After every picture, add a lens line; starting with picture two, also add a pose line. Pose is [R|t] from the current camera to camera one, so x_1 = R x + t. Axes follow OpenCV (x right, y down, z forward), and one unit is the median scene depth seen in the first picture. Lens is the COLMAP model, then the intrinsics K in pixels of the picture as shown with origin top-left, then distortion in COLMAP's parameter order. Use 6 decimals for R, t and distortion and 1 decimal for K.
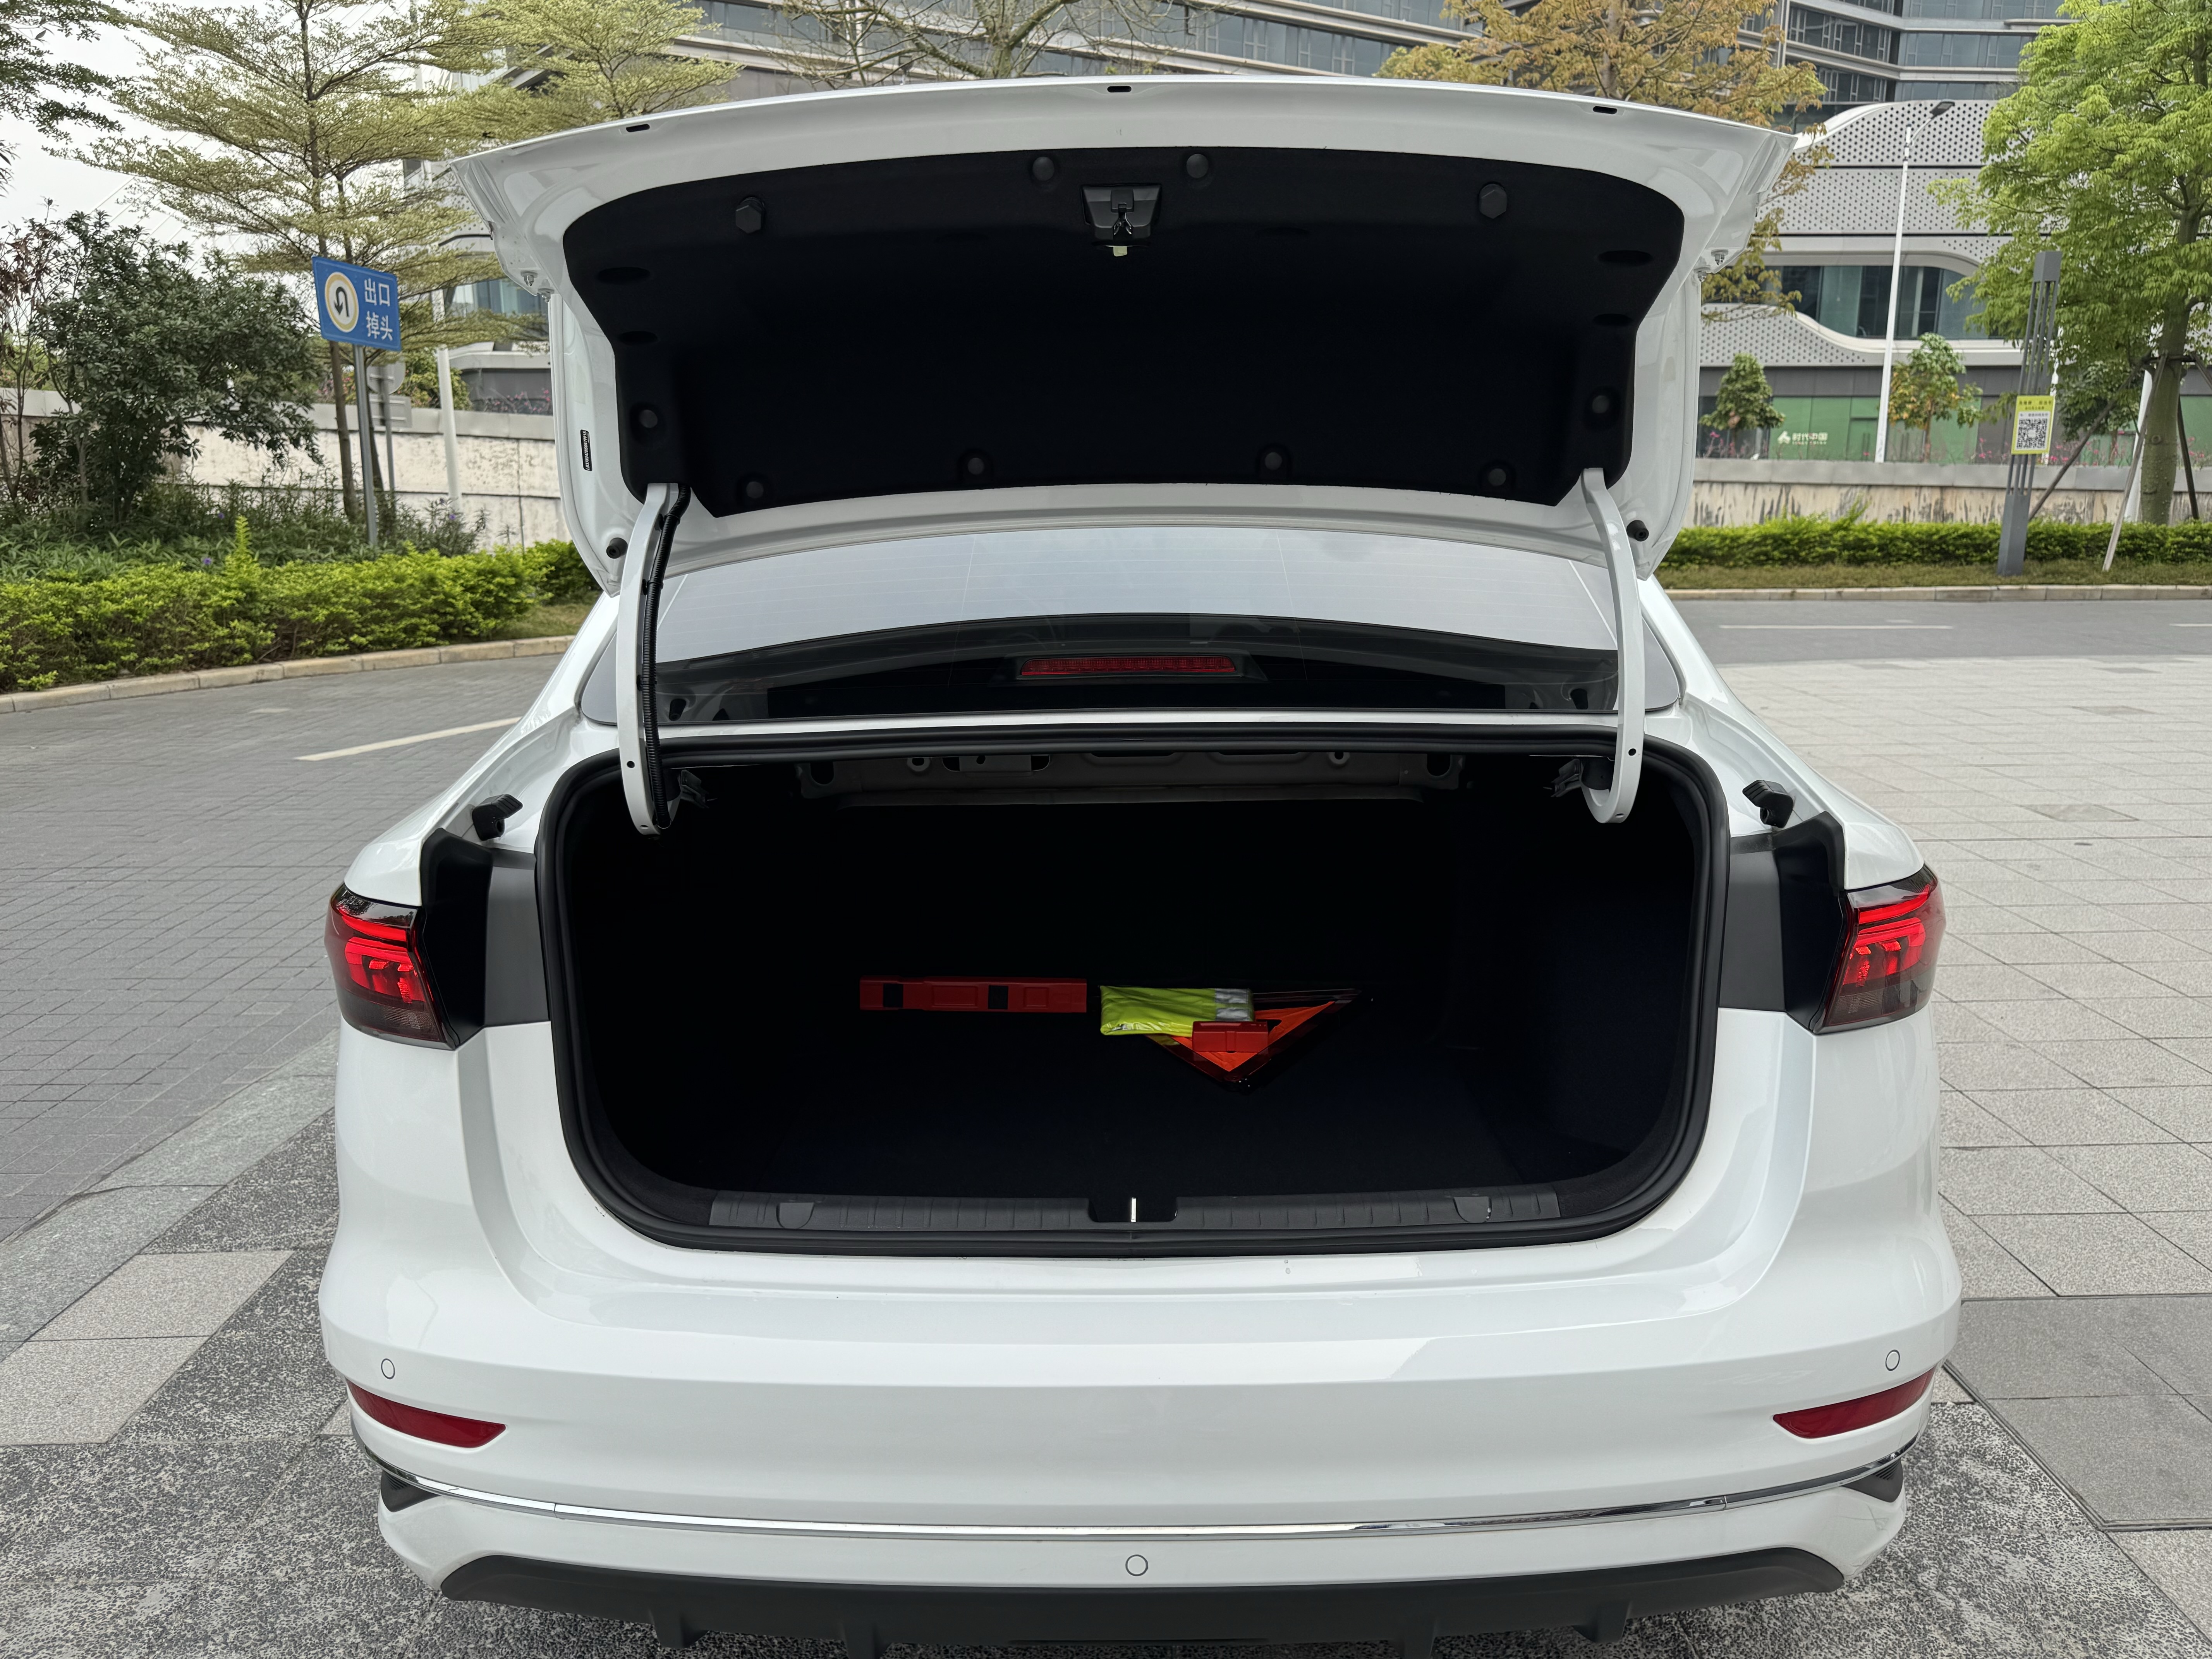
lens RADIAL K [[1646.2, 0, 1106.0], [0, 1646.2, 829.5], [0, 0, 1]] dist [0.007182, -0.006419]
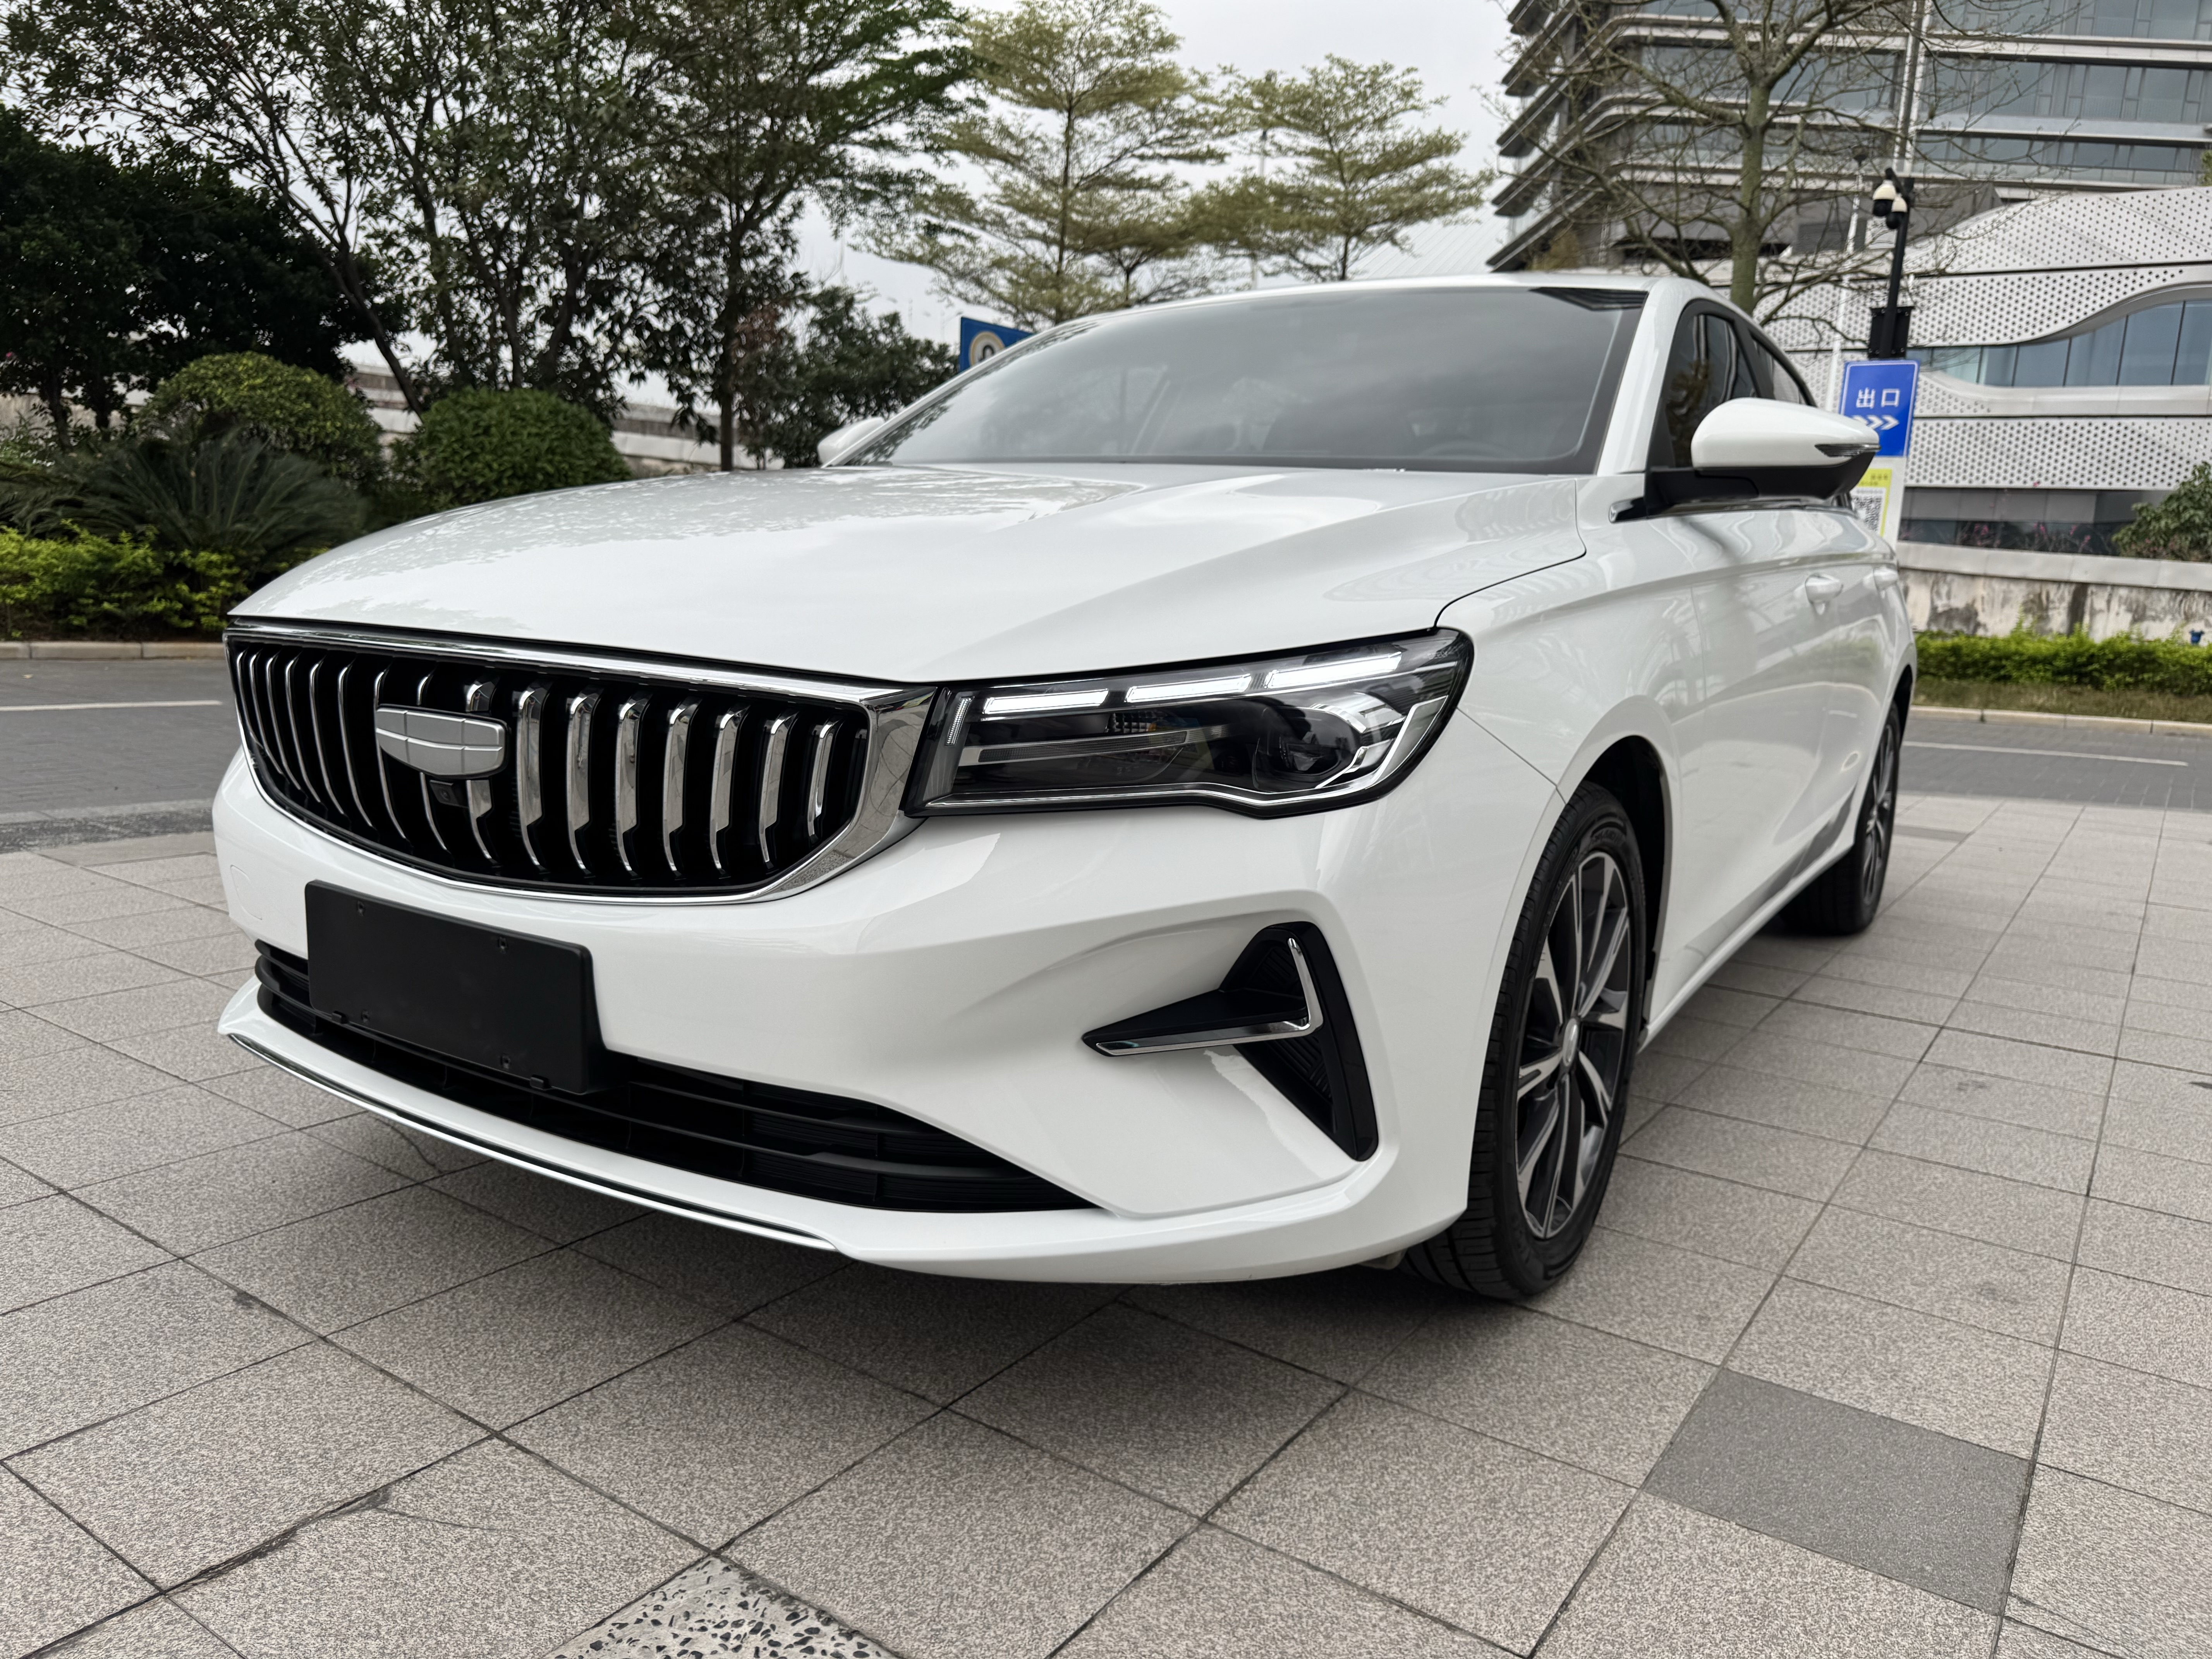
lens RADIAL K [[1576.4, 0, 1103.9], [0, 1576.4, 825.6], [0, 0, 1]] dist [-0.000109, -0.002117]
pose [[0.816625, 0.139670, -0.560014, 0.289324], [-0.175603, 0.984404, -0.010554, -0.002200], [0.549806, 0.106959, 0.828416, 0.194840]]
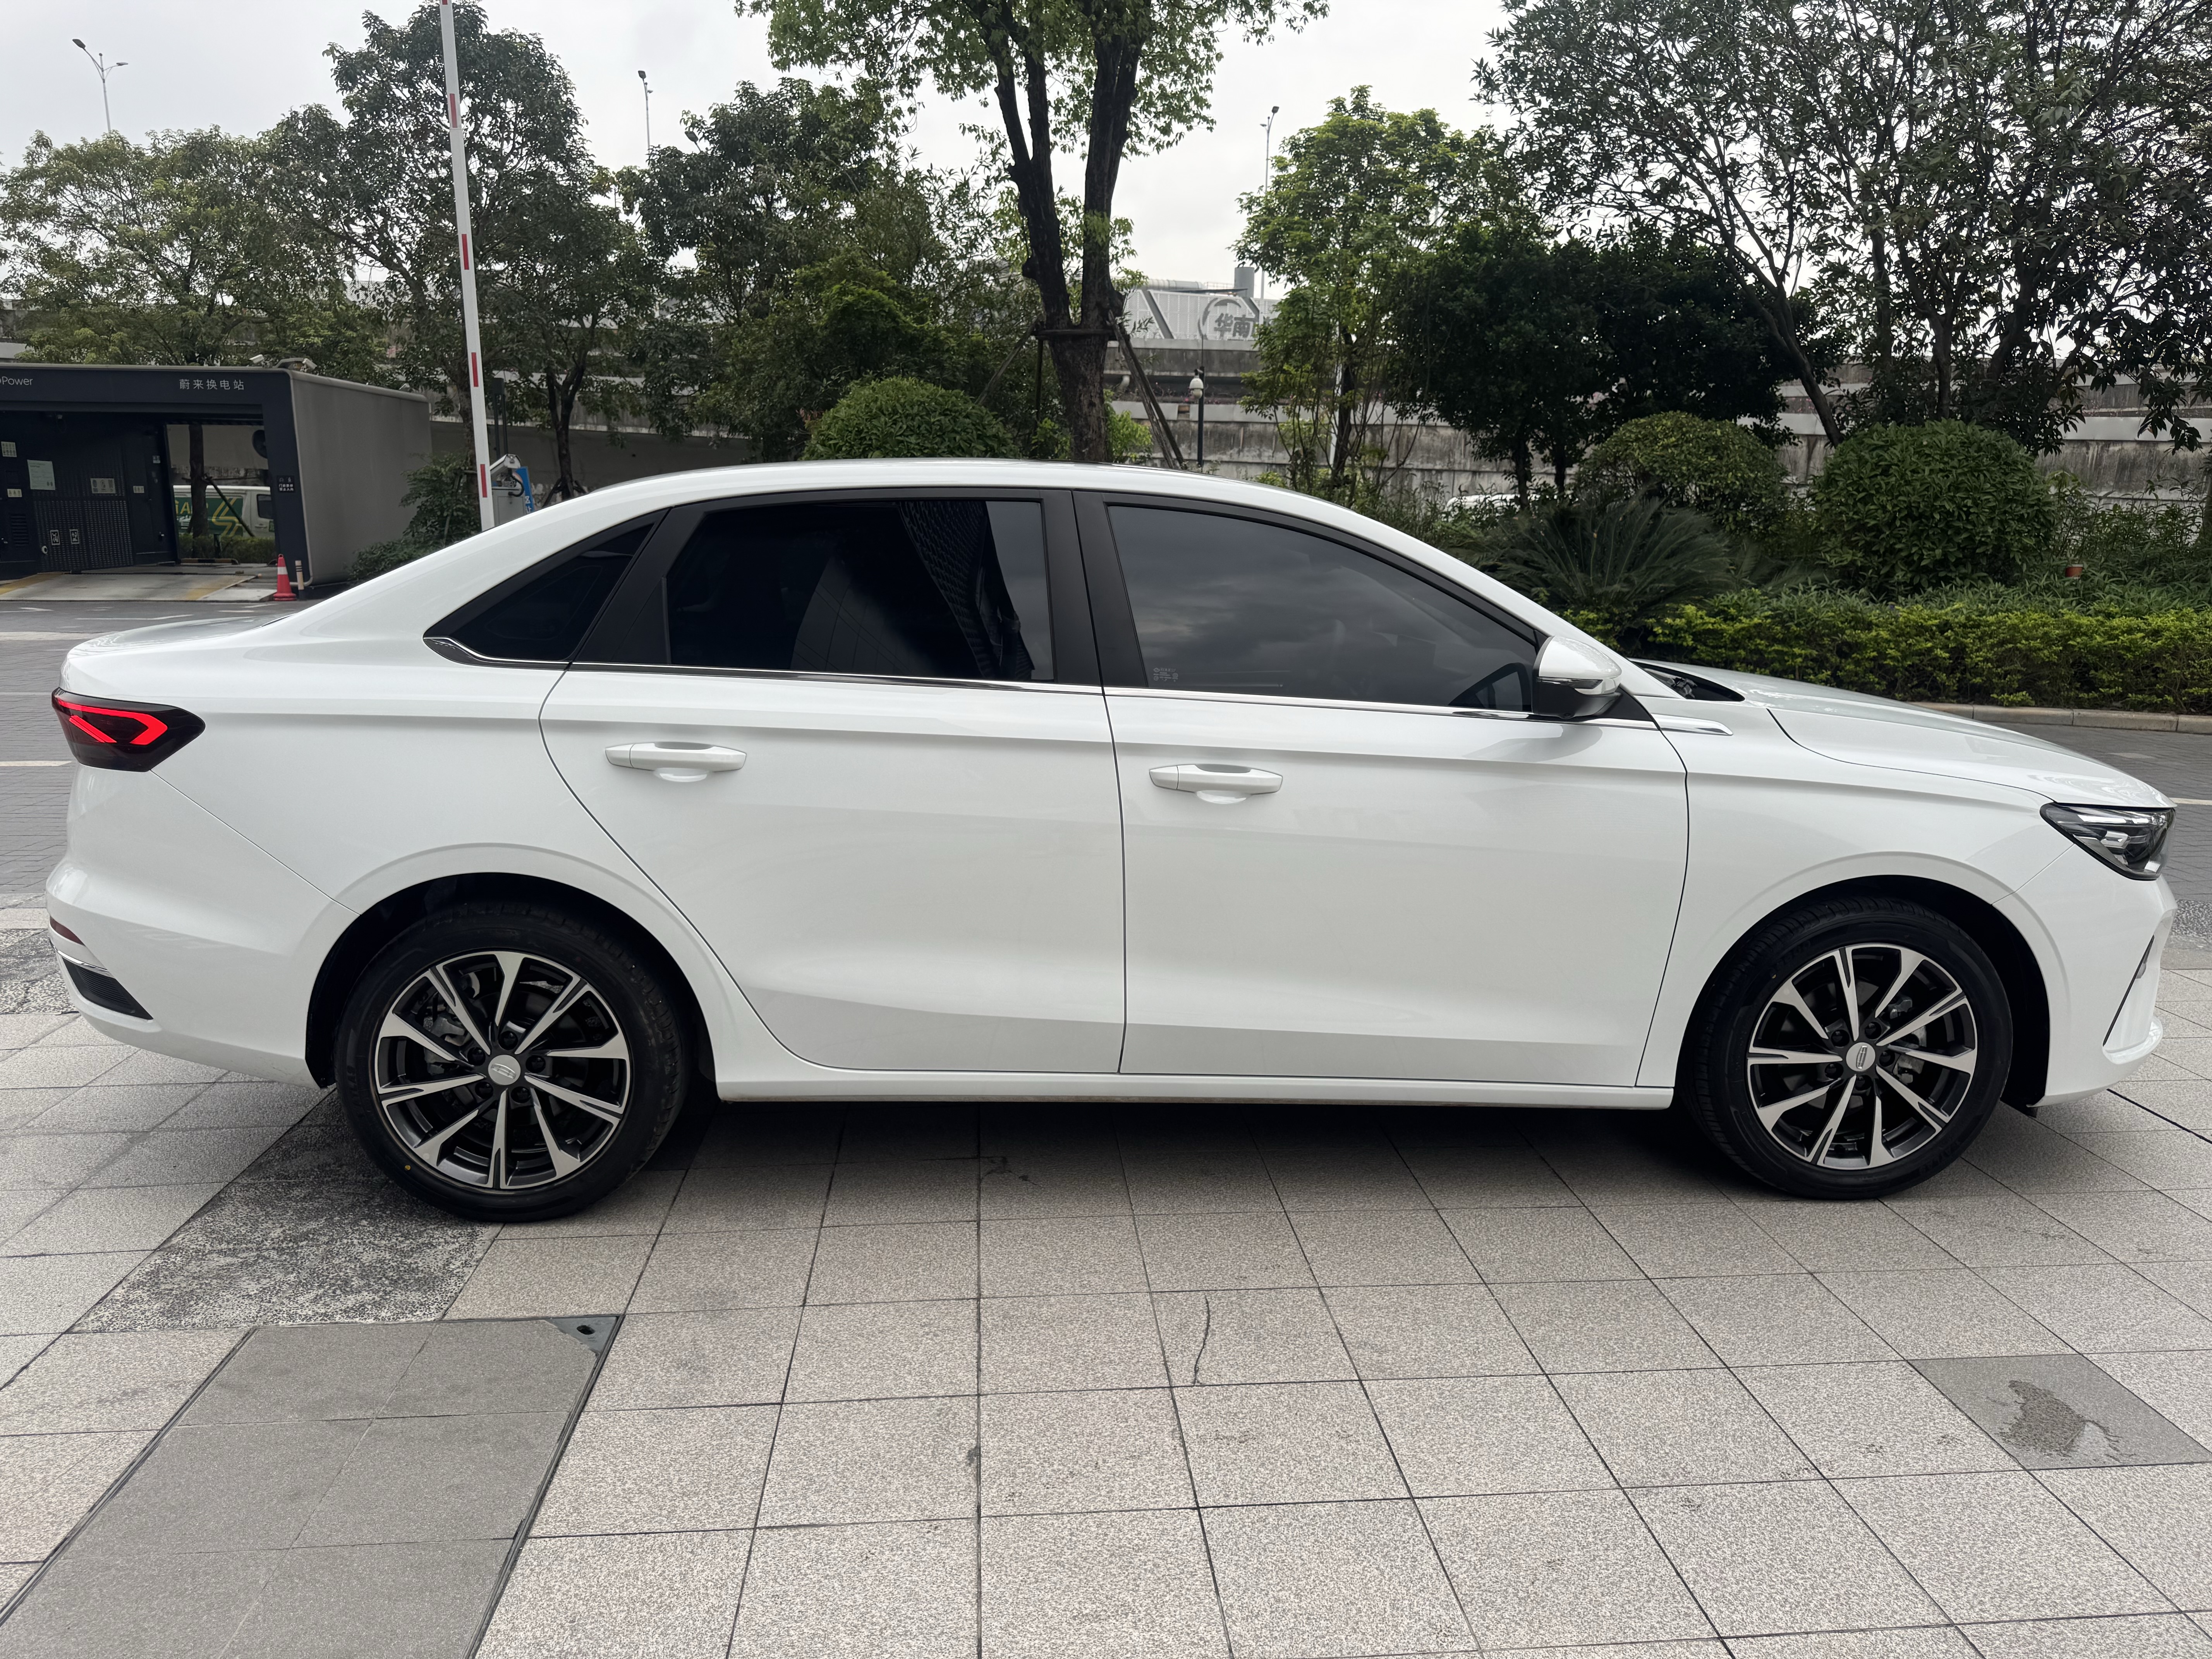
lens RADIAL K [[1546.7, 0, 1106.0], [0, 1546.7, 829.5], [0, 0, 1]] dist [0.002271, -0.000920]
pose [[0.073944, 0.208315, -0.975263, 0.314005], [-0.219762, 0.957303, 0.187817, -0.058567], [0.972747, 0.200438, 0.116567, 0.254993]]
